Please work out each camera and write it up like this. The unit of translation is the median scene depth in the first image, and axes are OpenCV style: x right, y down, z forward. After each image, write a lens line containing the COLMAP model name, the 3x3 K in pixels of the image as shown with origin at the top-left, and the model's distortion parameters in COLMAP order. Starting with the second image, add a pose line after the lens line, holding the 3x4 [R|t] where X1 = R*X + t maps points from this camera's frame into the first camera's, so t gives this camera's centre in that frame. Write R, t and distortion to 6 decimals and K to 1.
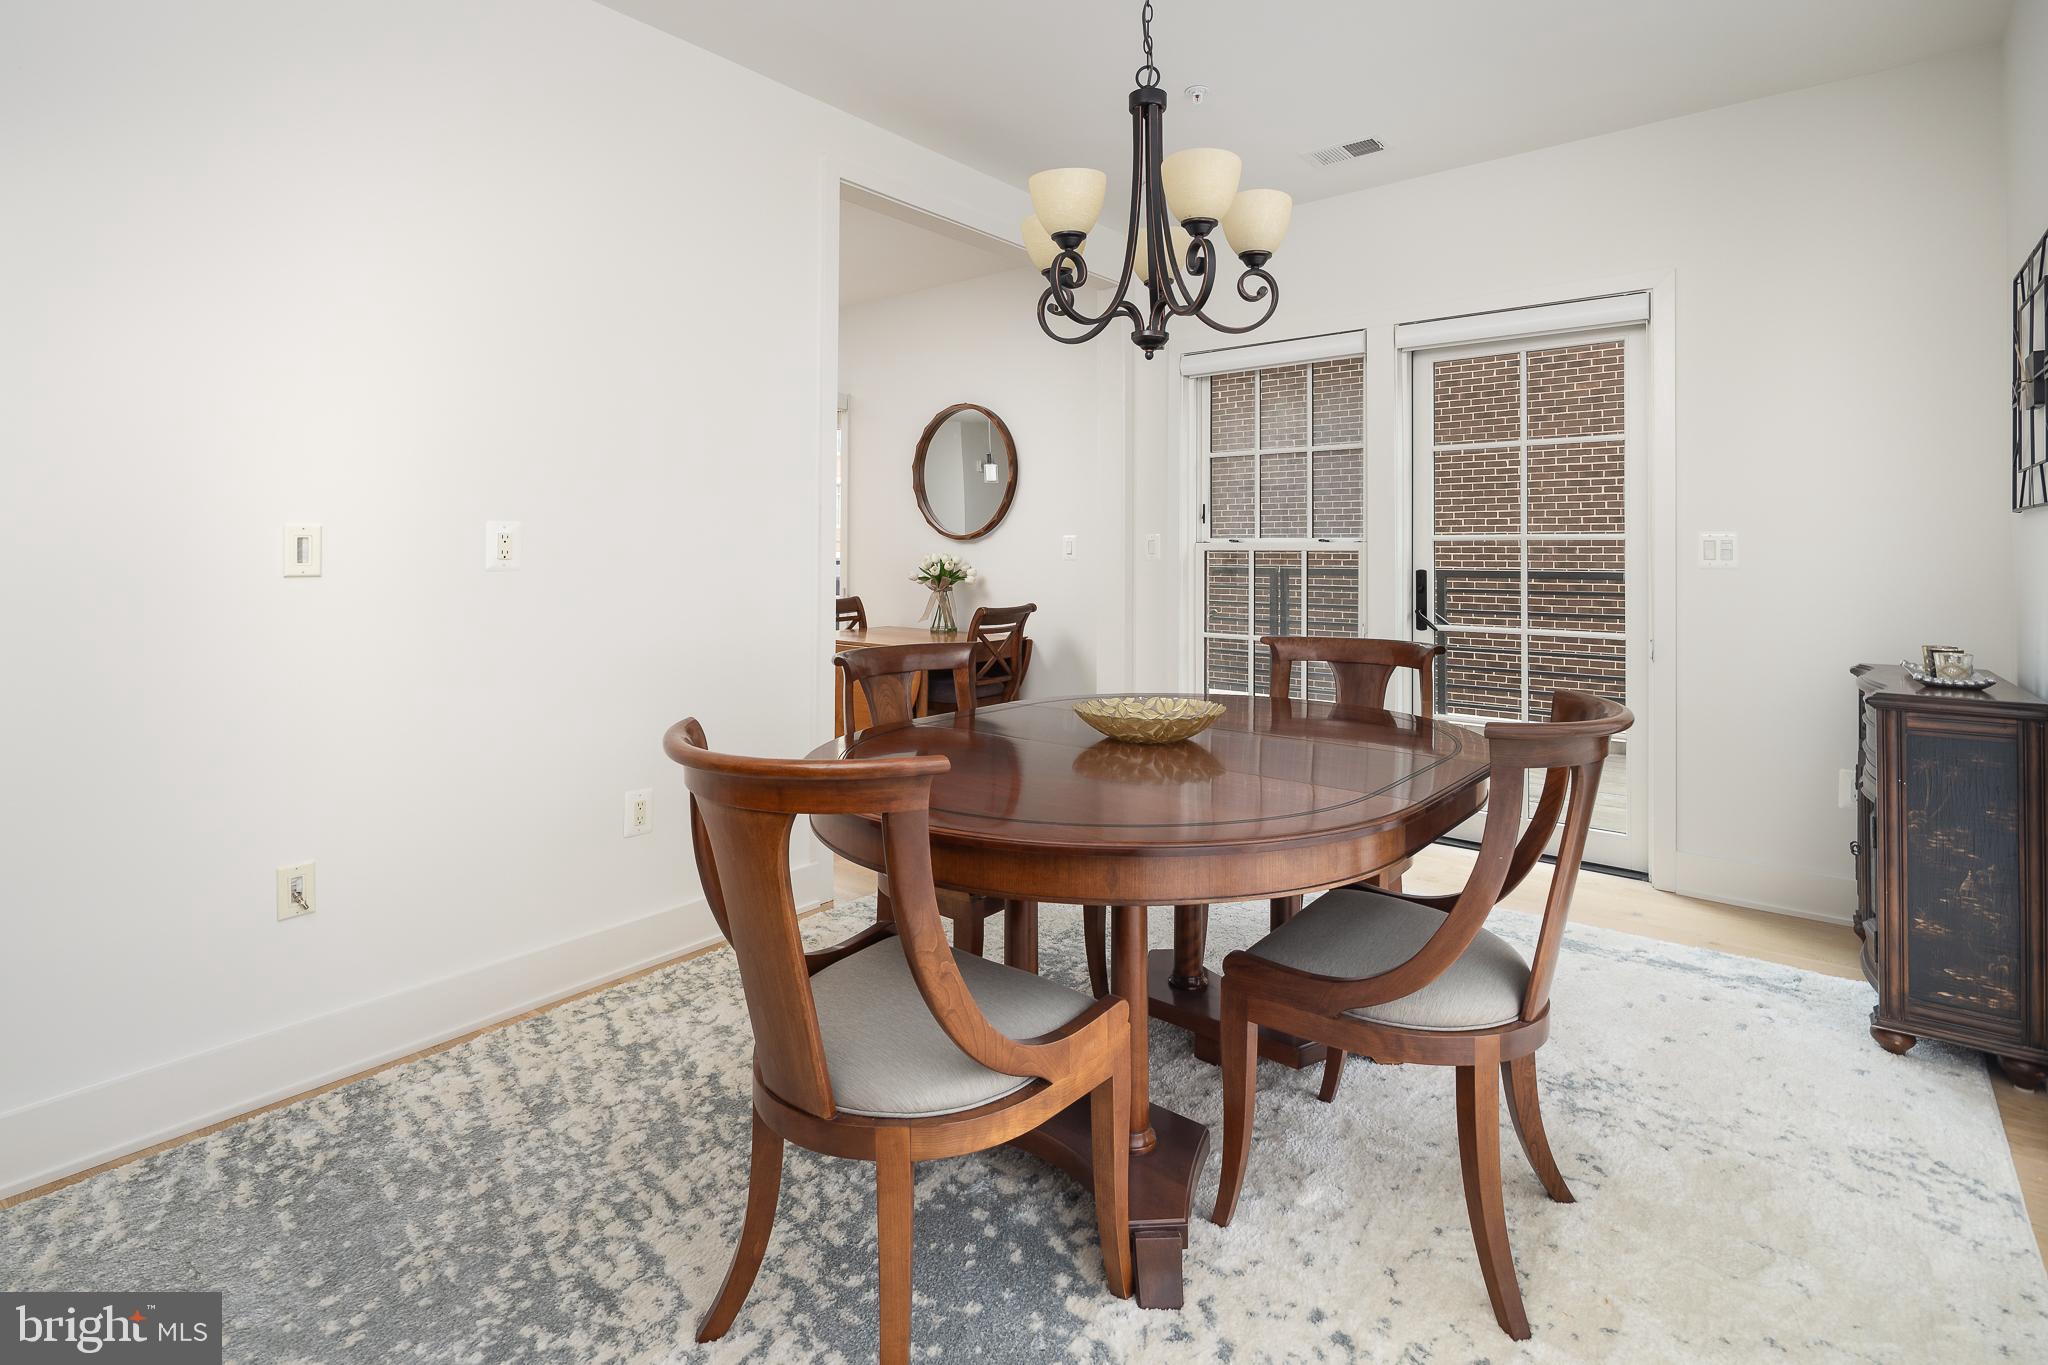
lens RADIAL K [[999.4, 0, 1018.8], [0, 999.4, 637.4], [0, 0, 1]] dist [0.001812, 0.000080]
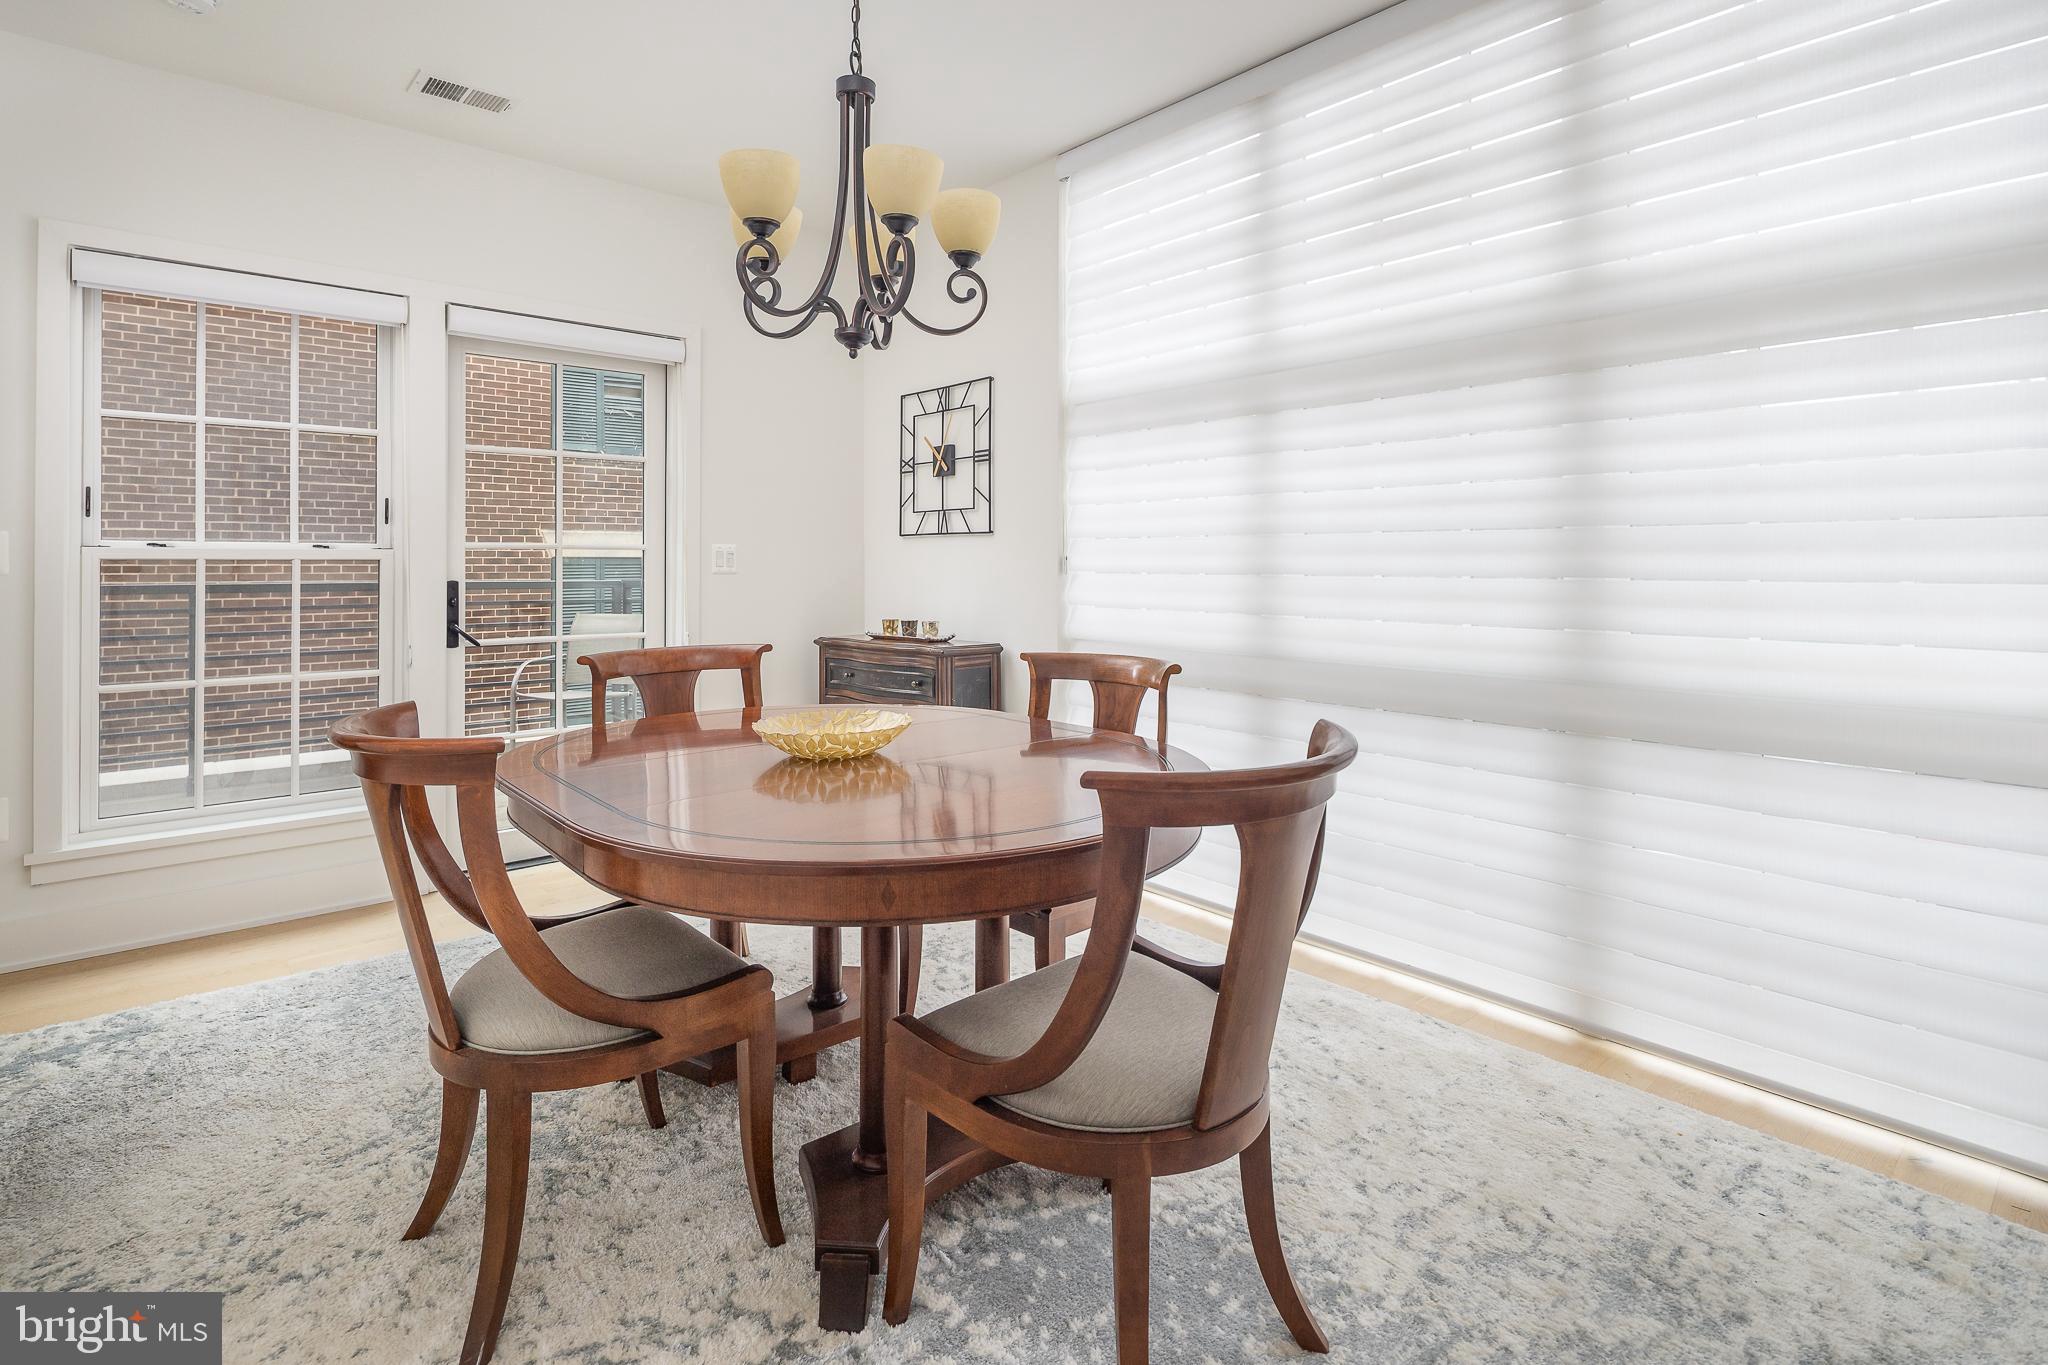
lens RADIAL K [[998.0, 0, 1024.9], [0, 998.0, 654.9], [0, 0, 1]] dist [0.002966, 0.000358]
pose [[0.151229, -0.091328, 0.984271, -0.413613], [0.086179, 0.993150, 0.078911, -0.027726], [-0.984735, 0.072890, 0.158064, 0.355038]]
